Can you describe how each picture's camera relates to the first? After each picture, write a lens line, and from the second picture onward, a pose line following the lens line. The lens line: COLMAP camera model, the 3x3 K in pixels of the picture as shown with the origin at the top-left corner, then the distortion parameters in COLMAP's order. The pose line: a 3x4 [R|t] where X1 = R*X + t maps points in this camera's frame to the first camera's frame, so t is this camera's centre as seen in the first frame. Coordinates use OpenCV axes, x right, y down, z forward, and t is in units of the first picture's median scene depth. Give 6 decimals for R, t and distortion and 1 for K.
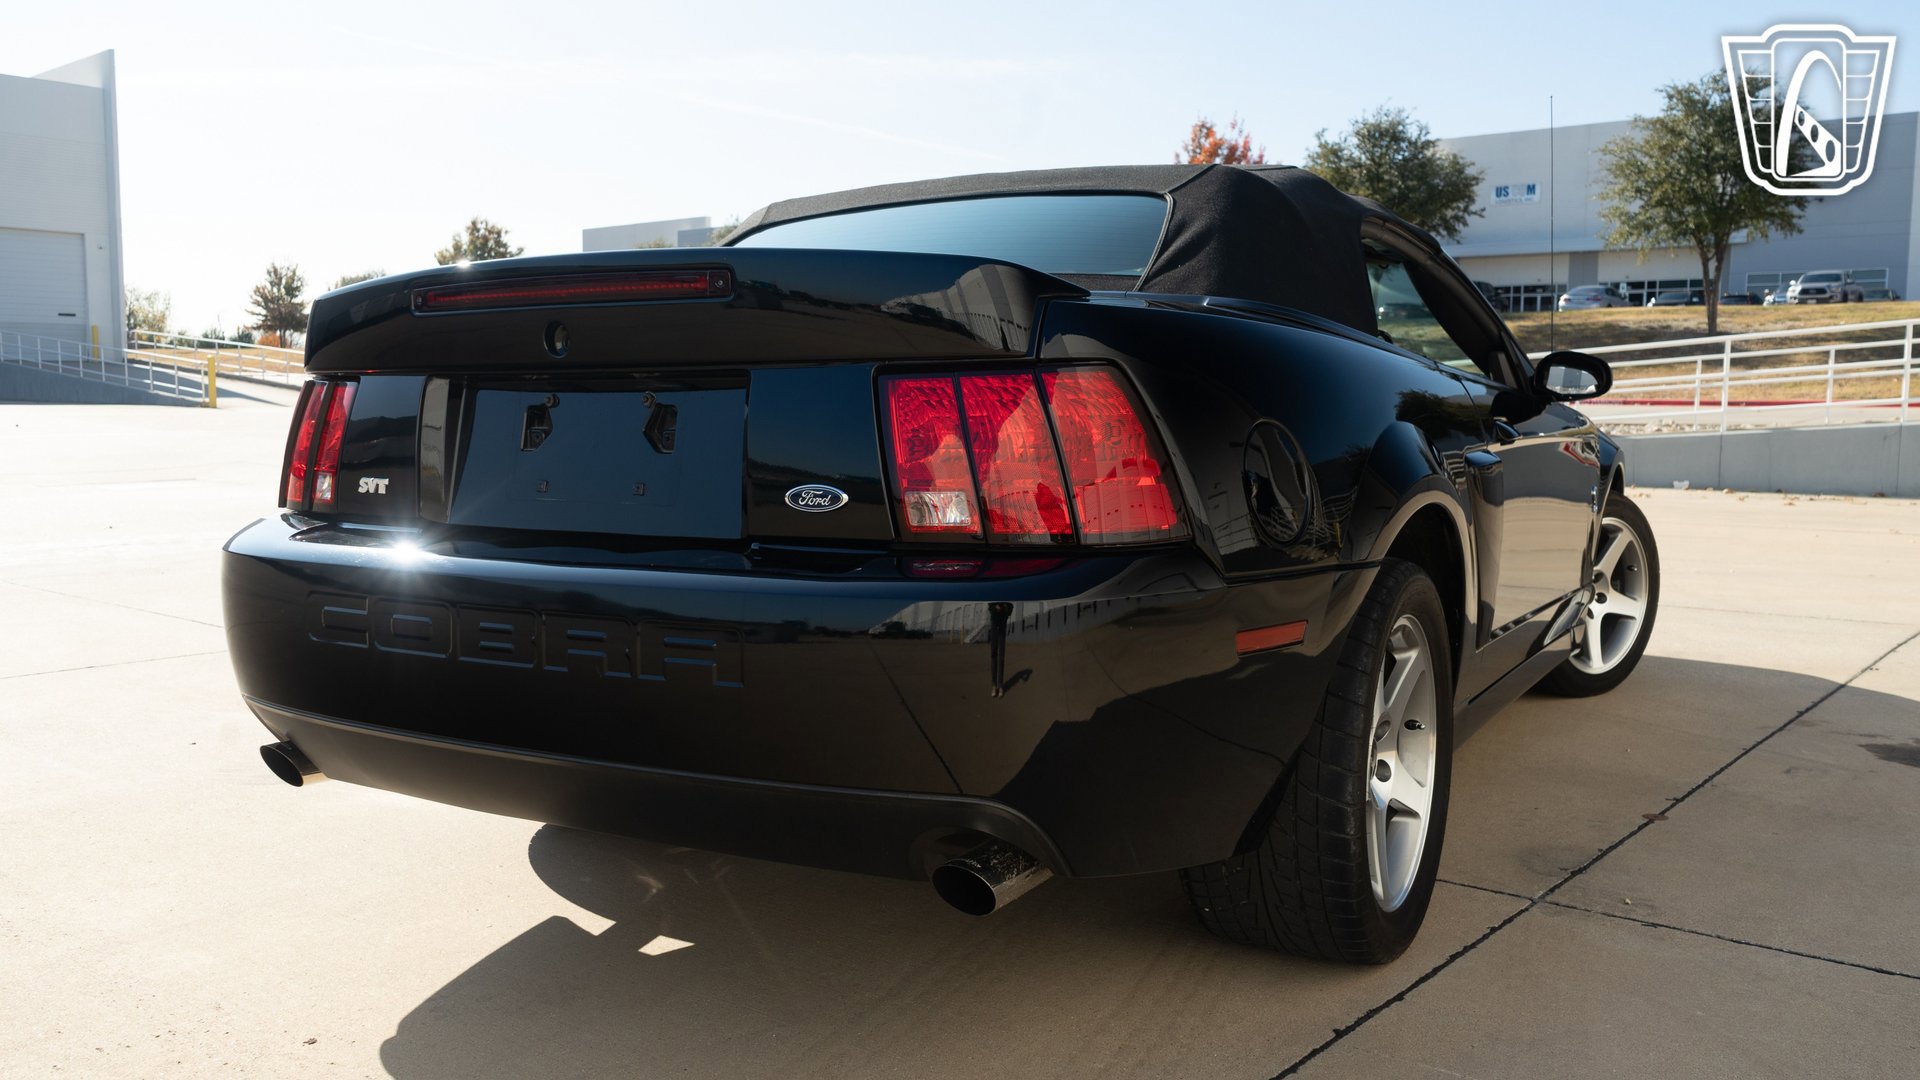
lens RADIAL K [[1538.5, 0, 959.0], [0, 1538.5, 535.7], [0, 0, 1]] dist [-0.011333, 0.009511]
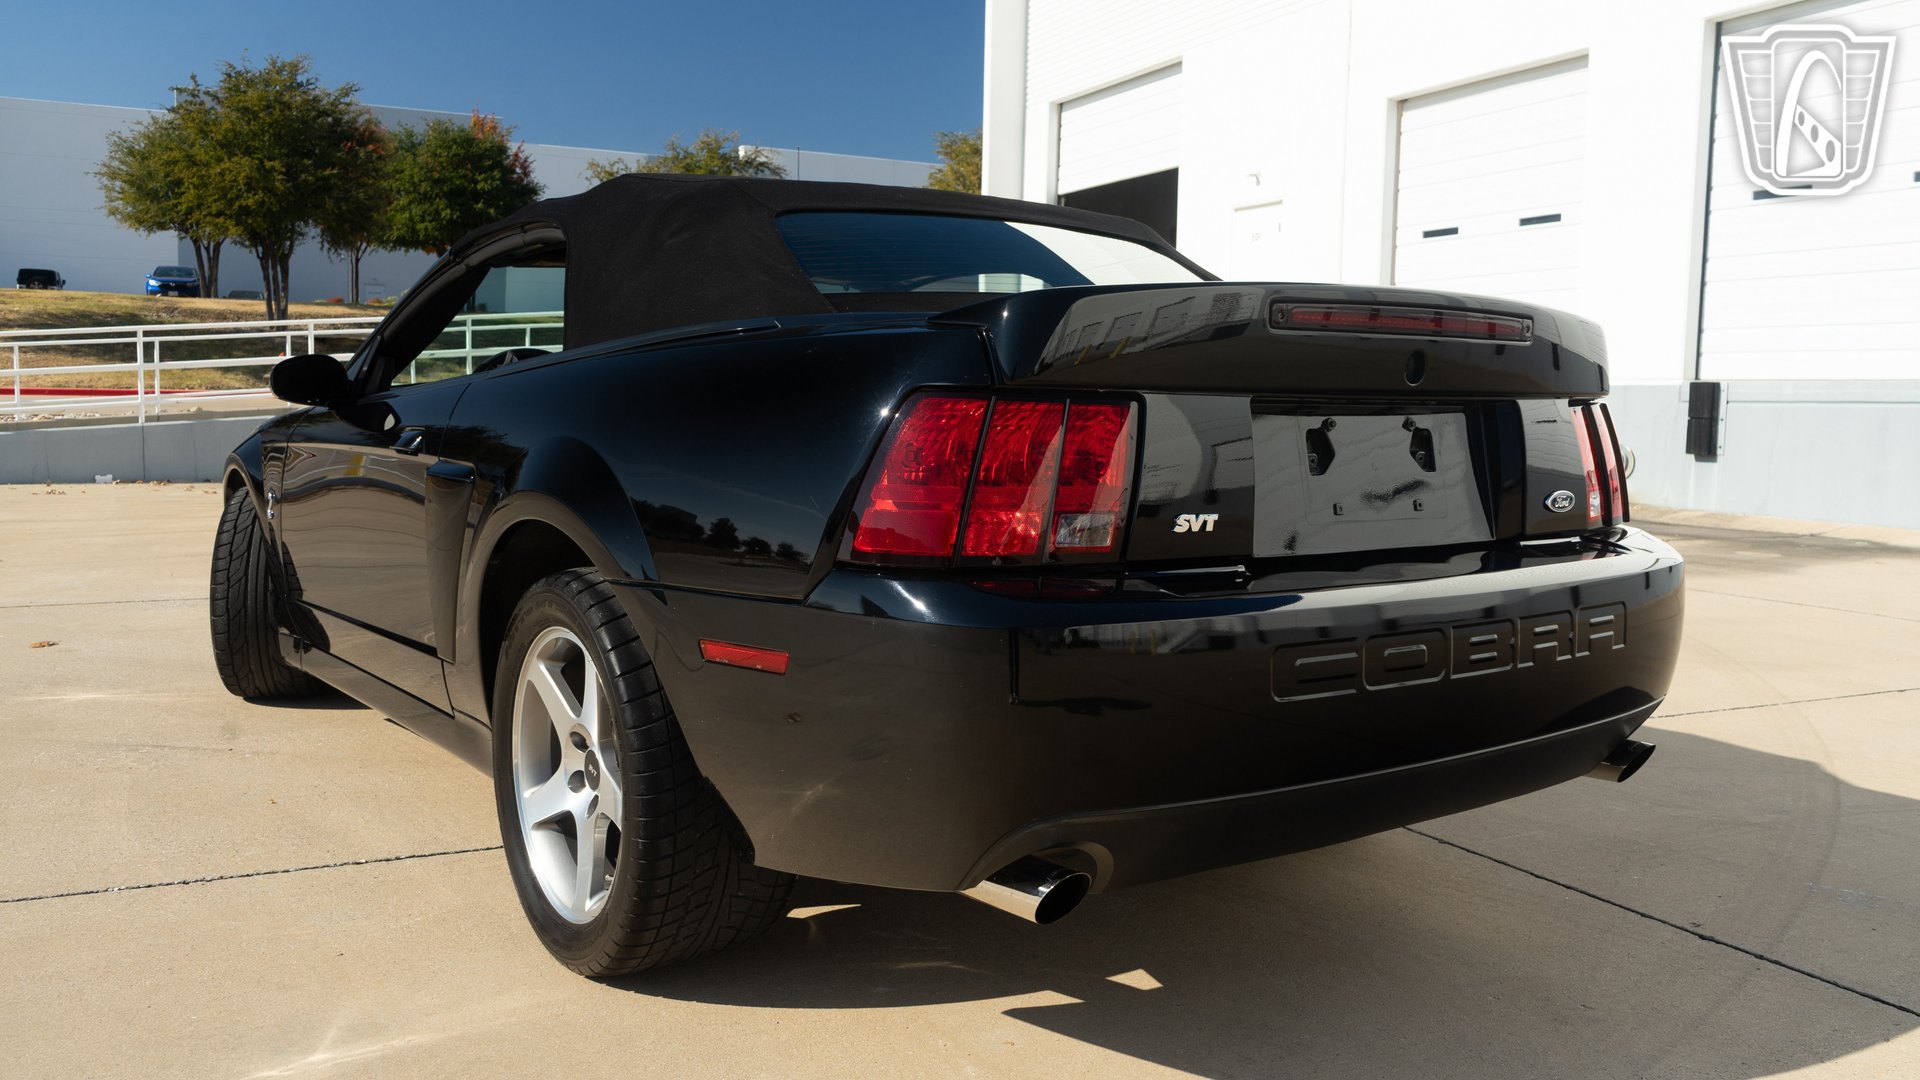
lens RADIAL K [[1541.0, 0, 960.0], [0, 1541.0, 540.0], [0, 0, 1]] dist [-0.006700, -0.001116]
pose [[0.407502, -0.079495, 0.909737, -0.615824], [0.068557, 0.996056, 0.056329, -0.040778], [-0.910627, 0.039415, 0.411345, 0.385916]]
